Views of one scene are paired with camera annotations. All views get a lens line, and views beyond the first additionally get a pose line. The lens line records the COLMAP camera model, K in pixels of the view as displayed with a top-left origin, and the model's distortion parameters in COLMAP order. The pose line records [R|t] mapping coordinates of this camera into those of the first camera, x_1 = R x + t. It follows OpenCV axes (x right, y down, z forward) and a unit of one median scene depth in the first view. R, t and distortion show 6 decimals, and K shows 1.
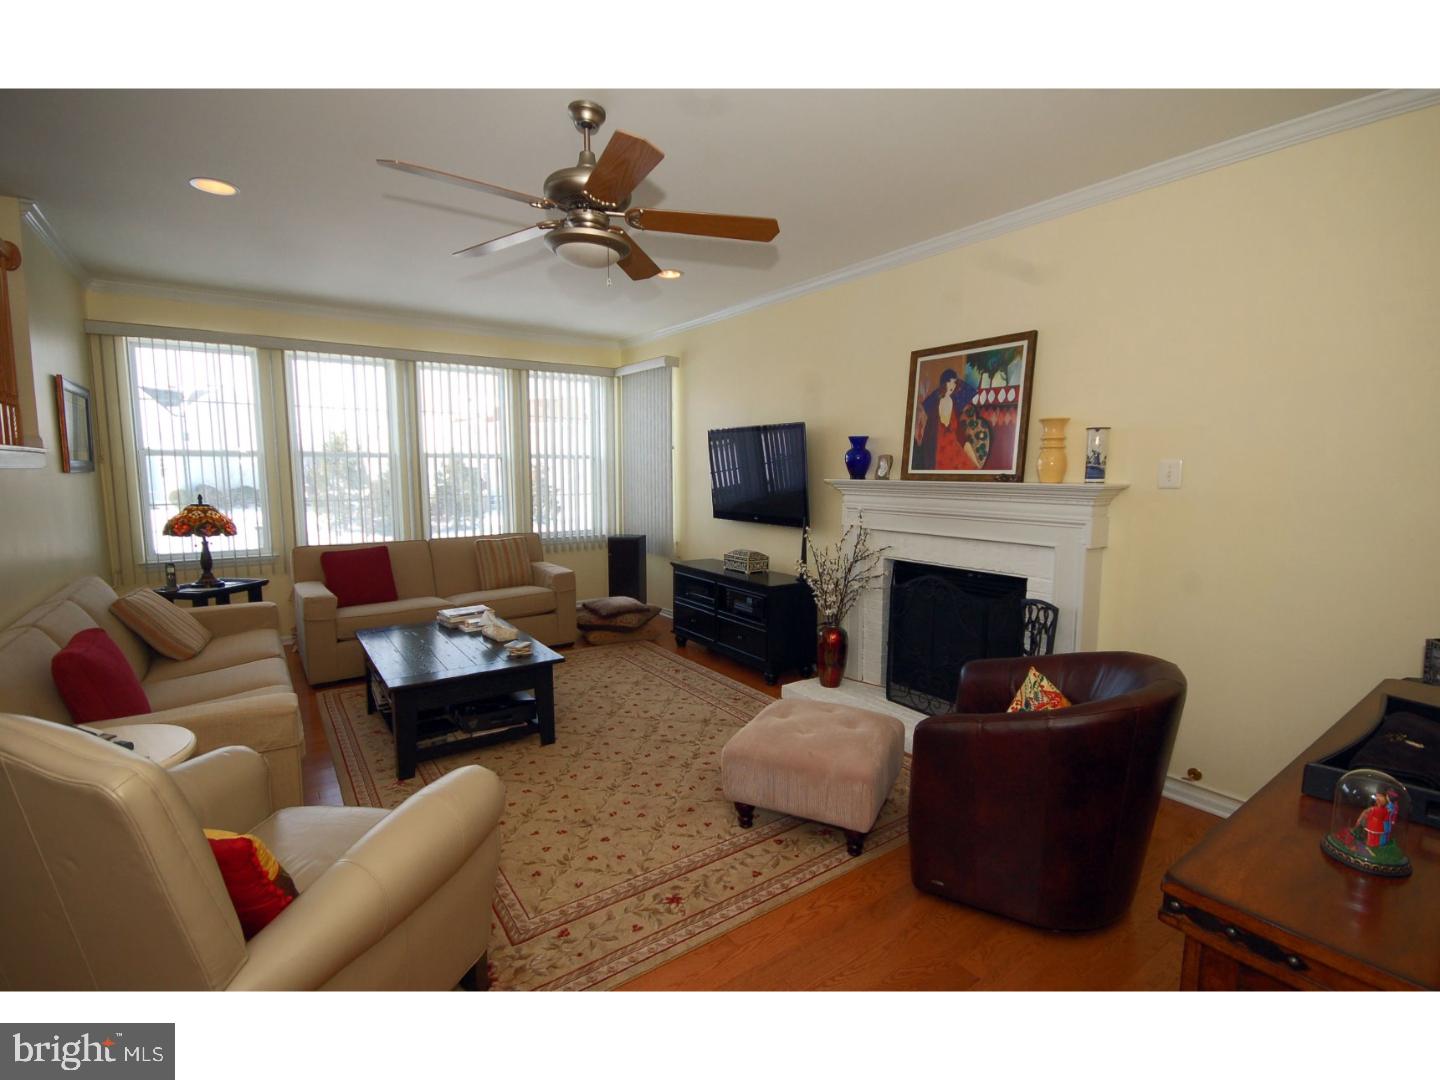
lens RADIAL K [[658.2, 0, 717.2], [0, 658.2, 530.8], [0, 0, 1]] dist [0.001104, 0.000389]
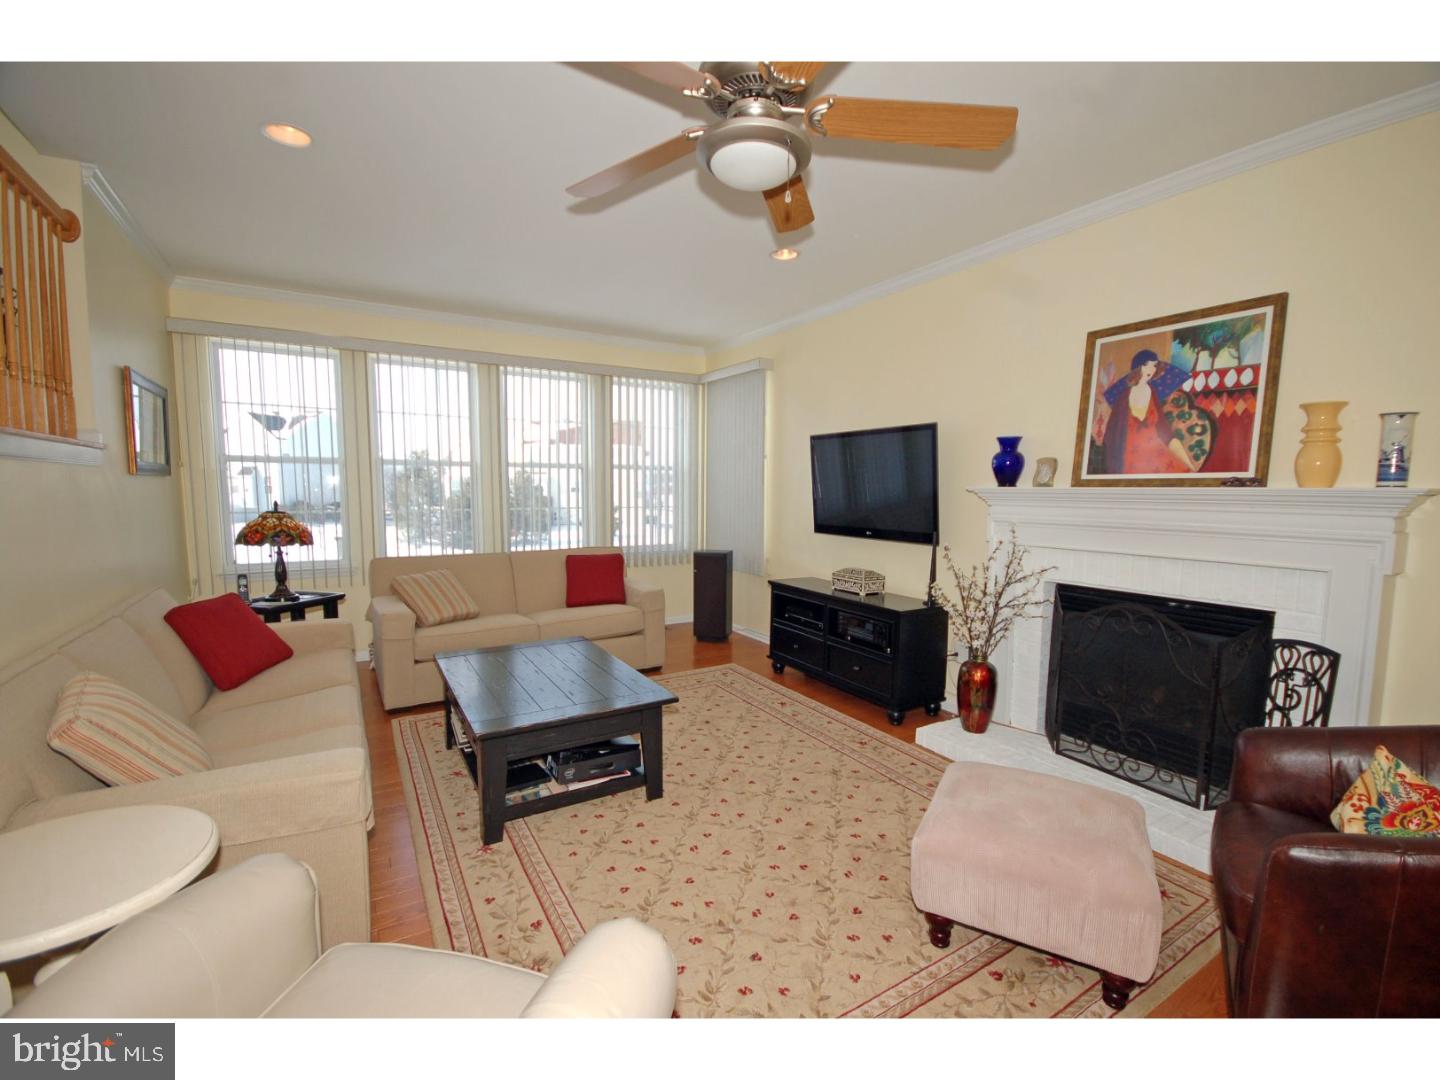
lens RADIAL K [[622.3, 0, 717.5], [0, 622.3, 538.5], [0, 0, 1]] dist [-0.001096, -0.000500]
pose [[0.997283, 0.010197, -0.072963, -0.102133], [-0.011249, 0.999838, -0.014023, 0.003391], [0.072808, 0.014805, 0.997236, 0.176309]]
